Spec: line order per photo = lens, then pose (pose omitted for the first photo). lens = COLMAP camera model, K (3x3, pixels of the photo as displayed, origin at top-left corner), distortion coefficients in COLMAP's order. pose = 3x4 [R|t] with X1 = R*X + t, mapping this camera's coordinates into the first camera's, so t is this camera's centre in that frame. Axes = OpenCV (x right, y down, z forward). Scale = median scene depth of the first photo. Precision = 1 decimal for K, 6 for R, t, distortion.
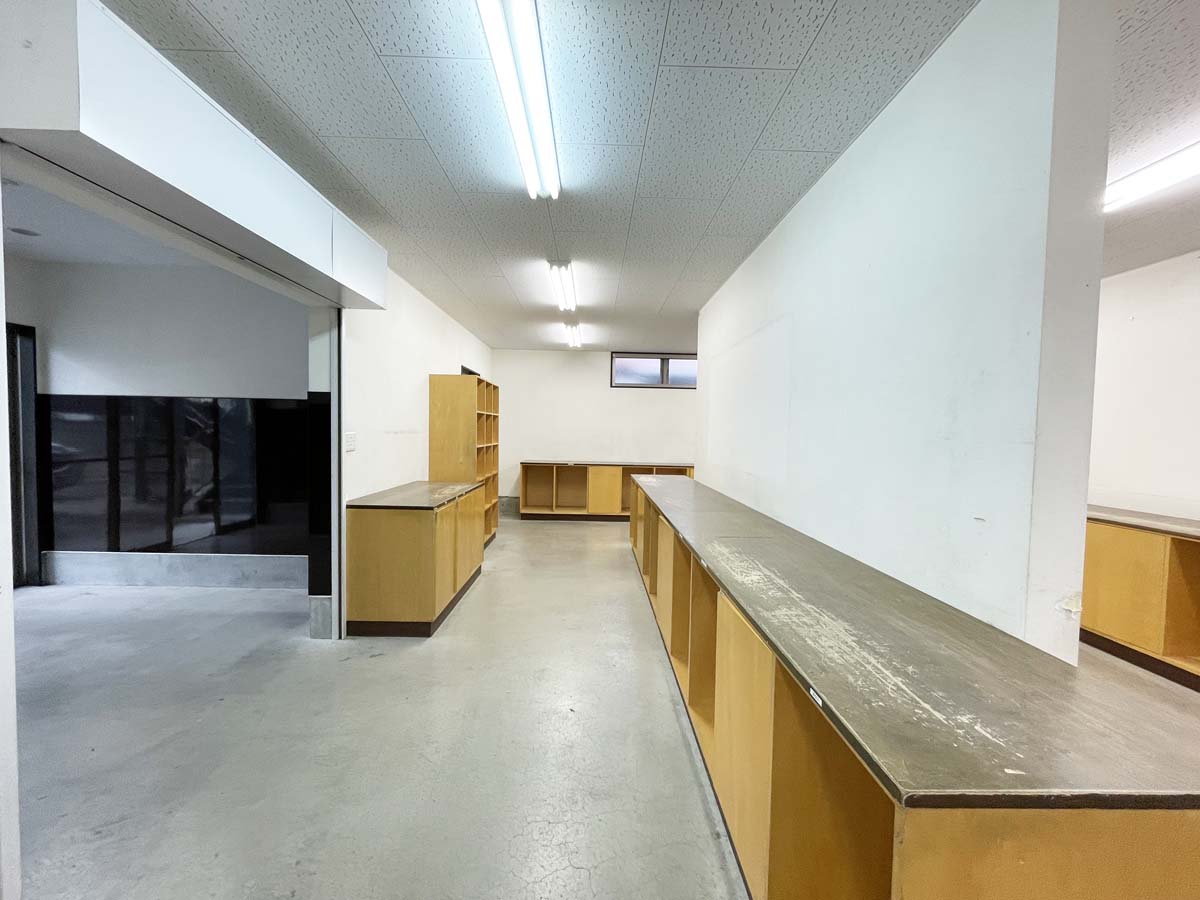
lens RADIAL K [[488.9, 0, 601.0], [0, 488.9, 451.9], [0, 0, 1]] dist [-0.006902, 0.000171]
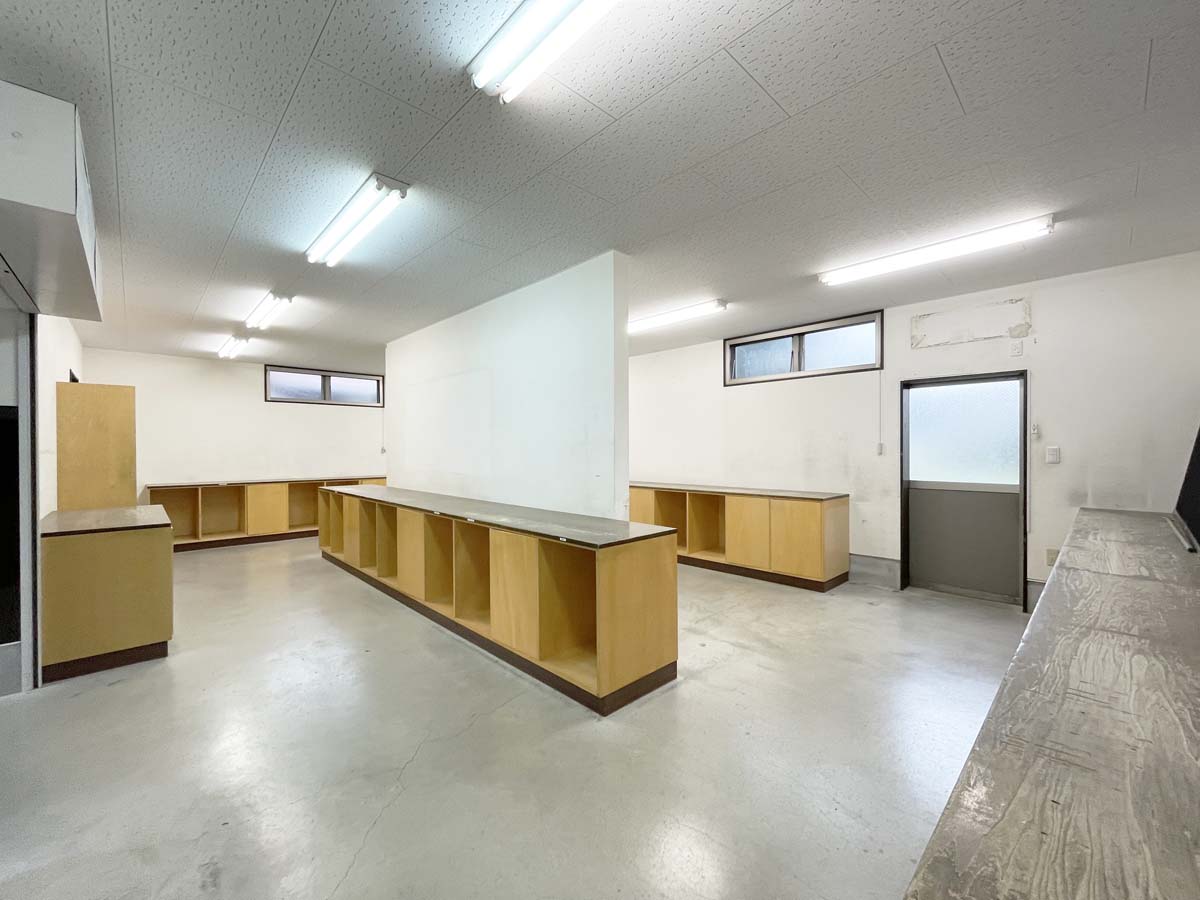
lens RADIAL K [[488.9, 0, 596.1], [0, 488.9, 451.1], [0, 0, 1]] dist [-0.006902, 0.000171]
pose [[0.745839, -0.028217, 0.665529, -0.148804], [0.049360, 0.998697, -0.012974, 0.008504], [-0.664295, 0.042527, 0.746260, -0.142353]]
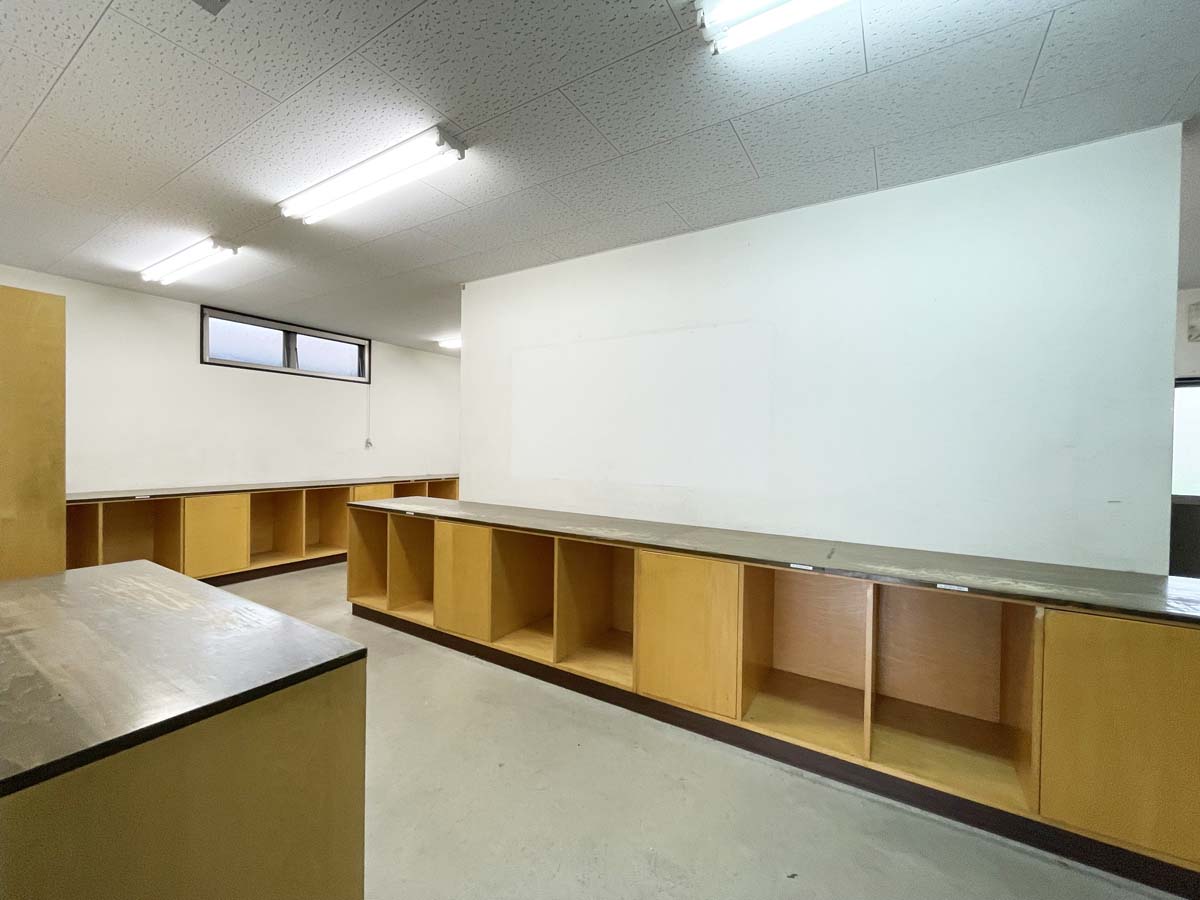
lens RADIAL K [[488.9, 0, 598.0], [0, 488.9, 449.1], [0, 0, 1]] dist [-0.006902, 0.000171]
pose [[0.556814, -0.019943, 0.830397, -0.232855], [0.031867, 0.999489, 0.002636, -0.014094], [-0.830025, 0.024995, 0.557165, 0.290932]]
